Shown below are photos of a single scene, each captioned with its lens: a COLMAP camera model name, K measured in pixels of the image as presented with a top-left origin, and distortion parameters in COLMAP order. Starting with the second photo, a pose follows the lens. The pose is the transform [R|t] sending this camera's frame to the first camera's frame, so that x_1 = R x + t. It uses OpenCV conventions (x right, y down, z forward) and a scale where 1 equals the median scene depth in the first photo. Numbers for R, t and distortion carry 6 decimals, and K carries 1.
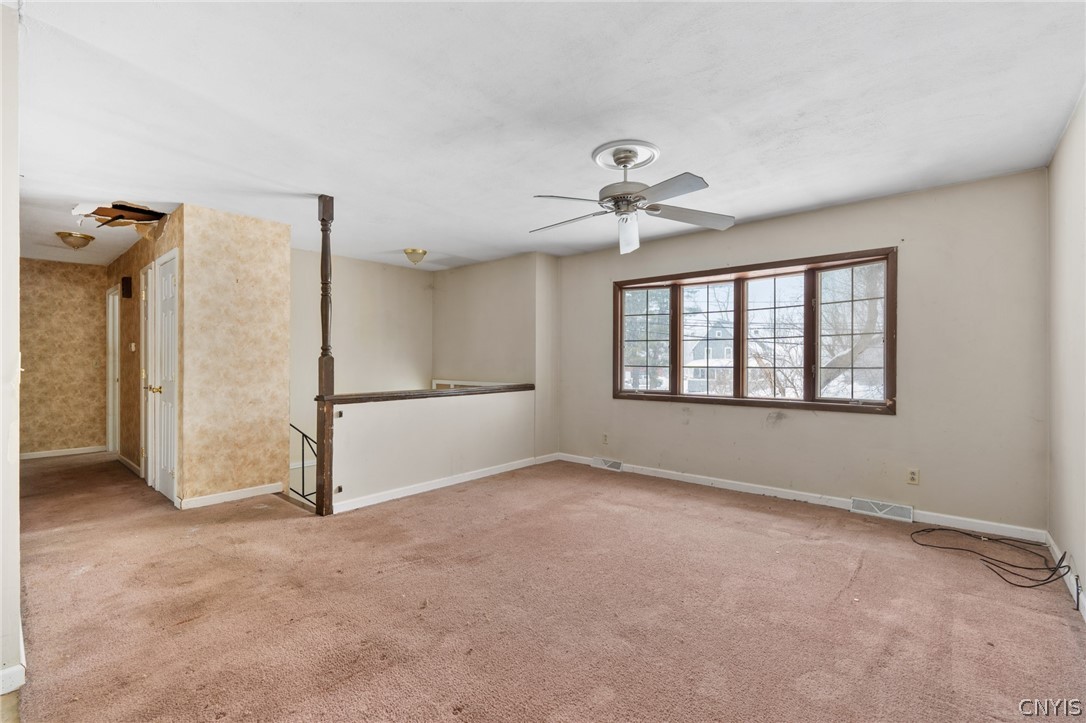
lens RADIAL K [[474.2, 0, 542.3], [0, 474.2, 361.6], [0, 0, 1]] dist [-0.004669, 0.000368]
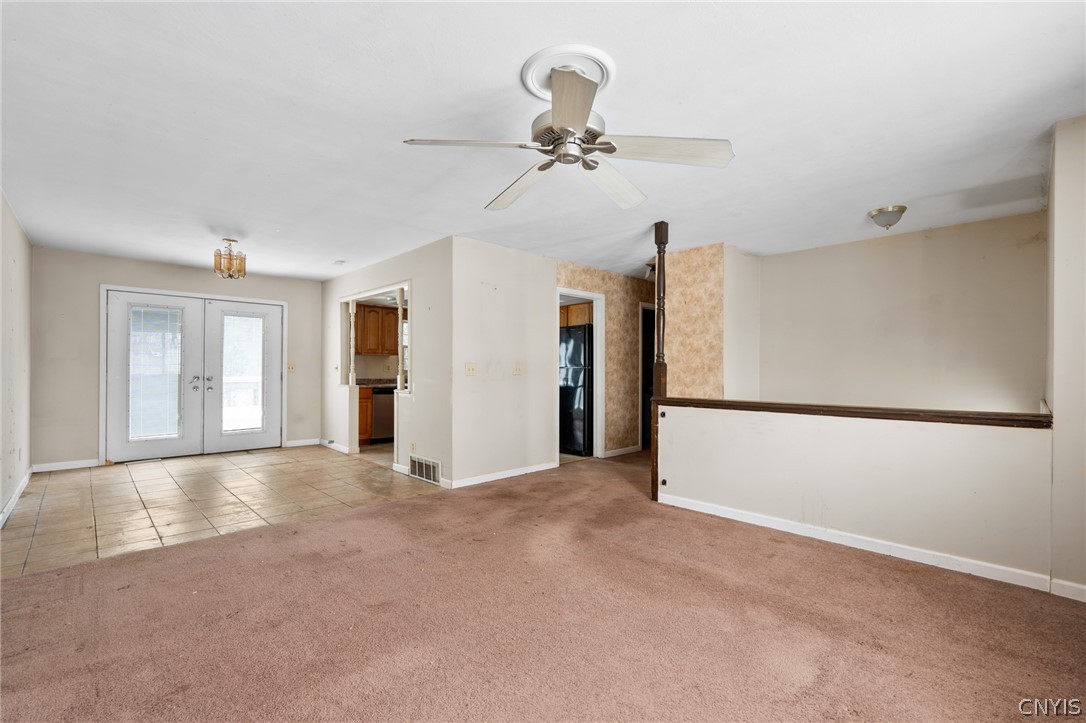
lens RADIAL K [[474.2, 0, 547.9], [0, 474.2, 368.7], [0, 0, 1]] dist [-0.004669, 0.000368]
pose [[-0.092899, -0.000863, -0.995675, 0.640482], [0.000195, 1.000000, -0.000885, 0.004333], [0.995676, -0.000276, -0.092899, 0.758197]]
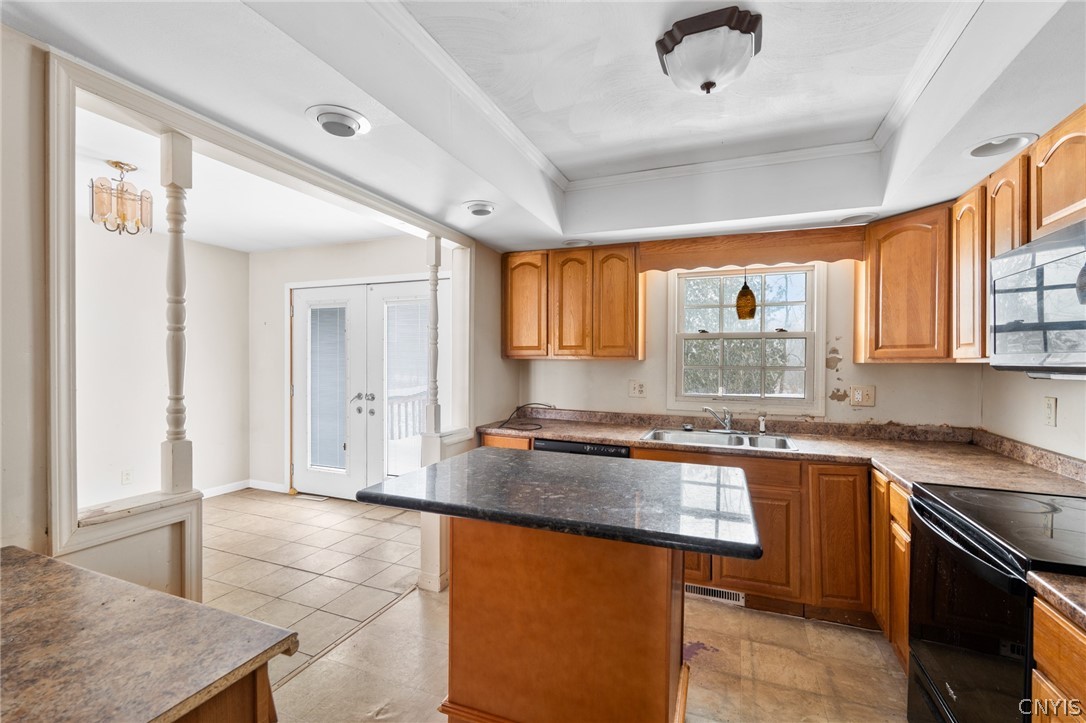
lens RADIAL K [[474.2, 0, 544.8], [0, 474.2, 362.1], [0, 0, 1]] dist [-0.004669, 0.000368]
pose [[-0.953372, -0.003313, -0.301780, -0.831103], [-0.002159, 0.999989, -0.004155, -0.040983], [0.301791, -0.003310, -0.953368, 0.657529]]
